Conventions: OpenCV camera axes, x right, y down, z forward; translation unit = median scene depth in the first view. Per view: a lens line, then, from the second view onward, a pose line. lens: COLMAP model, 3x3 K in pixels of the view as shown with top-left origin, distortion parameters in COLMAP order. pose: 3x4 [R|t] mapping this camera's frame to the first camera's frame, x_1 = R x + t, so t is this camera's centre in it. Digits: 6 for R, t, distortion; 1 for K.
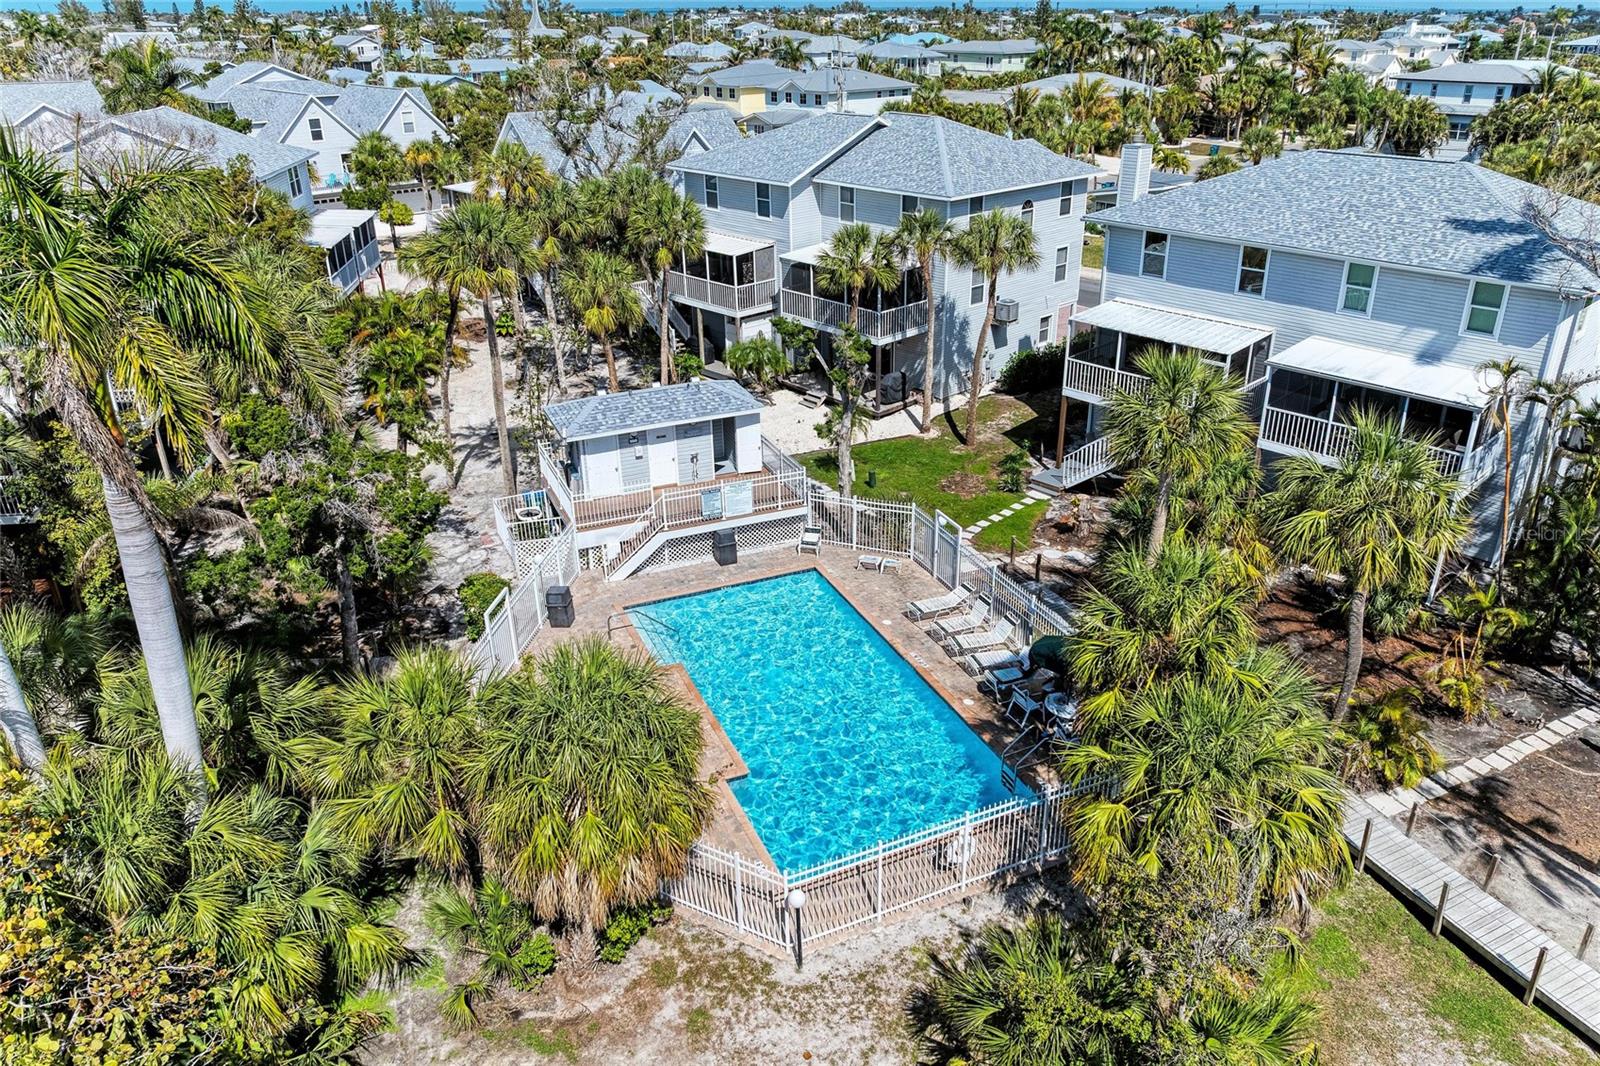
lens RADIAL K [[1122.8, 0, 813.5], [0, 1122.8, 533.5], [0, 0, 1]] dist [-0.013332, -0.005149]
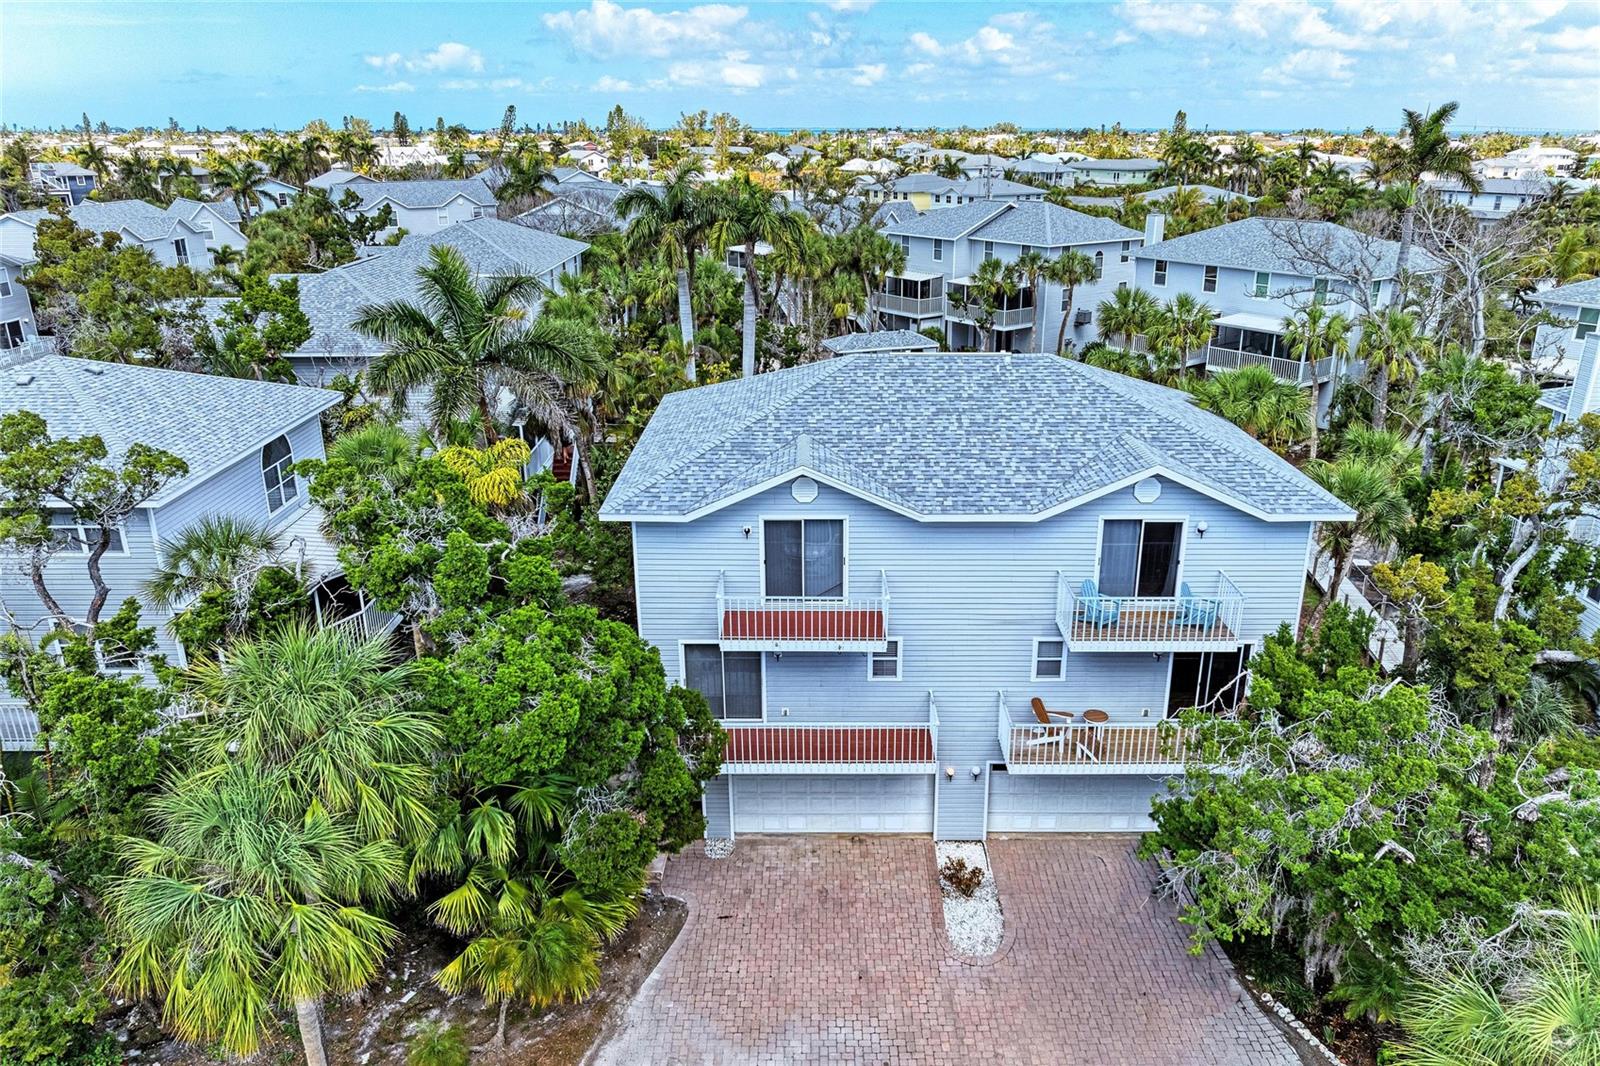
lens RADIAL K [[1122.8, 0, 813.5], [0, 1122.8, 533.5], [0, 0, 1]] dist [-0.013332, -0.005149]
pose [[0.991842, 0.045047, -0.119245, -0.003618], [-0.055785, 0.994531, -0.088296, 0.095807], [0.114615, 0.094228, 0.988931, -0.215141]]
